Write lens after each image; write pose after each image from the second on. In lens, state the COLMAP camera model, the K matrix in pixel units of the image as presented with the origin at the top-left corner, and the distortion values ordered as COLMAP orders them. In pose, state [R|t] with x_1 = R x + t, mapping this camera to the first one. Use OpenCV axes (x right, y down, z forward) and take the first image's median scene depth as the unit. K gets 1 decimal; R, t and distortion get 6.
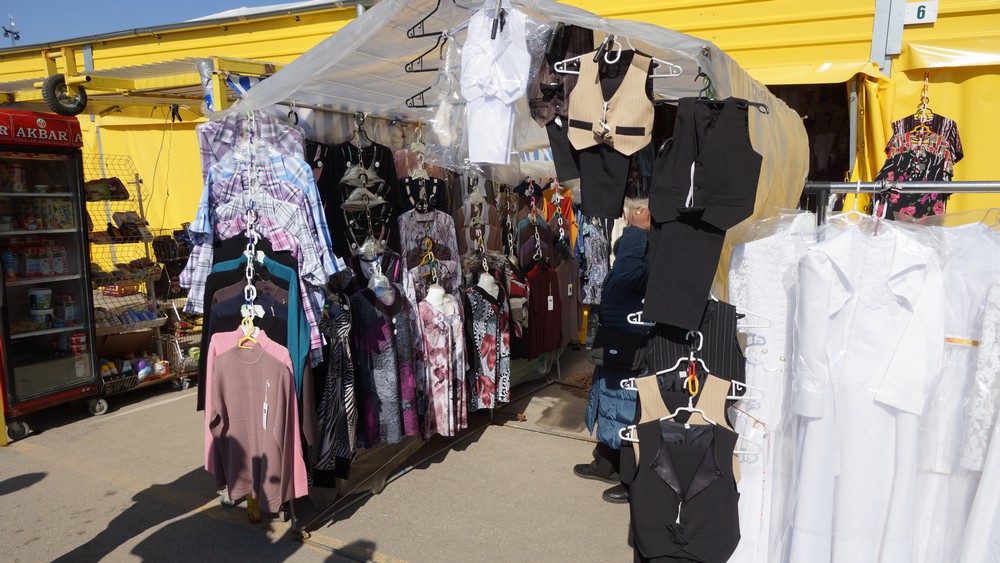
lens RADIAL K [[661.7, 0, 496.4], [0, 661.7, 287.2], [0, 0, 1]] dist [-0.013042, 0.011297]
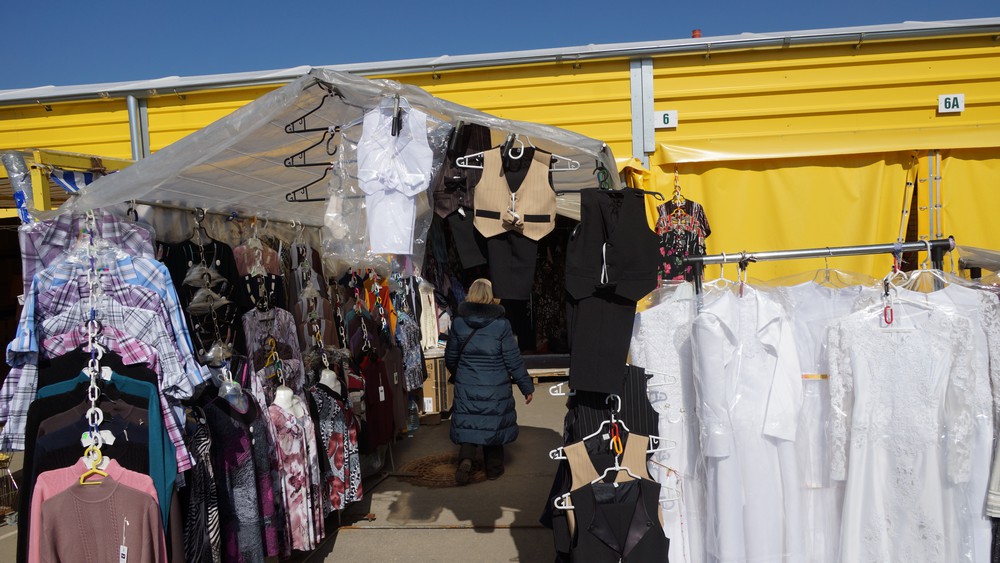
lens RADIAL K [[661.7, 0, 490.1], [0, 661.7, 288.0], [0, 0, 1]] dist [-0.013042, 0.011297]
pose [[0.937222, -0.063044, 0.342989, -0.177910], [0.107784, 0.987735, -0.112969, -0.004711], [-0.331660, 0.142845, 0.932522, 0.013213]]
